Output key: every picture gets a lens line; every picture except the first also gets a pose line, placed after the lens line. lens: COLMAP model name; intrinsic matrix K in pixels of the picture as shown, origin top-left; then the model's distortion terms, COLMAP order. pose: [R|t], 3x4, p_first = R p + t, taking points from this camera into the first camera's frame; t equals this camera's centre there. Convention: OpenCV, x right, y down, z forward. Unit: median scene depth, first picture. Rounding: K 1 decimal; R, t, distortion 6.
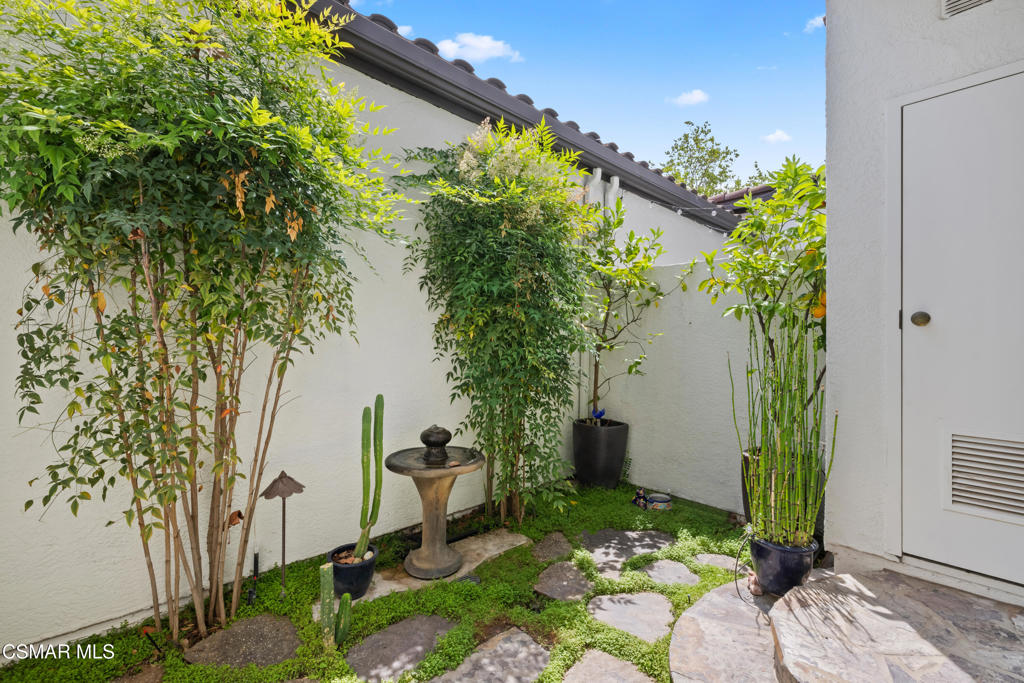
lens RADIAL K [[432.0, 0, 510.5], [0, 432.0, 339.4], [0, 0, 1]] dist [0.001022, 0.000204]
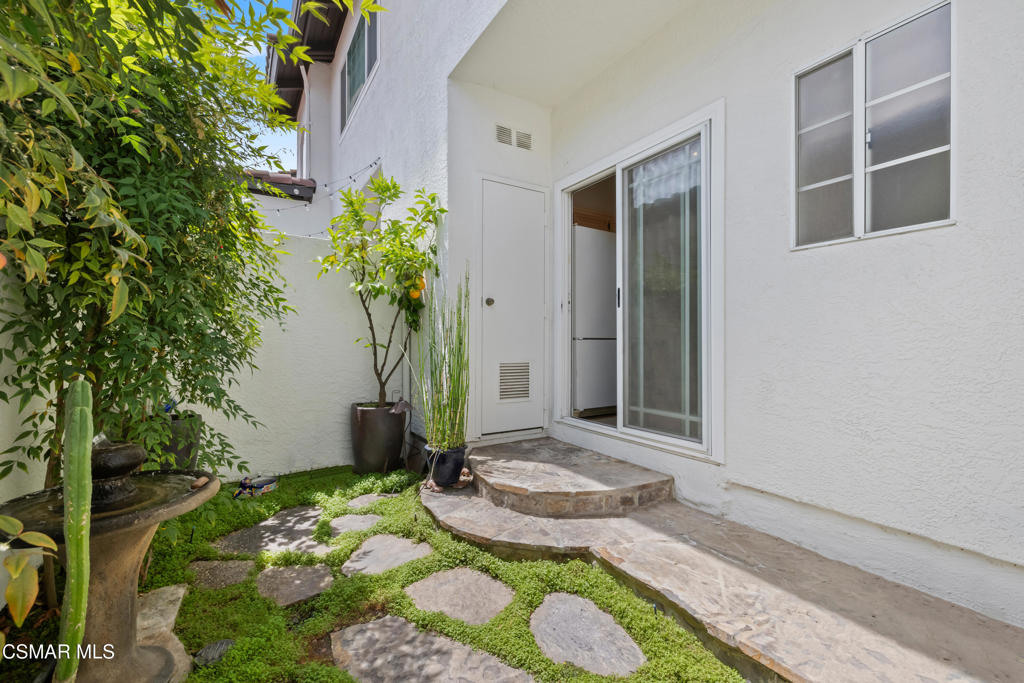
lens RADIAL K [[432.0, 0, 509.9], [0, 432.0, 343.1], [0, 0, 1]] dist [0.001022, 0.000204]
pose [[0.200720, -0.009778, 0.979600, -0.571731], [-0.015015, 0.999802, 0.013056, 0.070819], [-0.979534, -0.017330, 0.200534, 0.394946]]
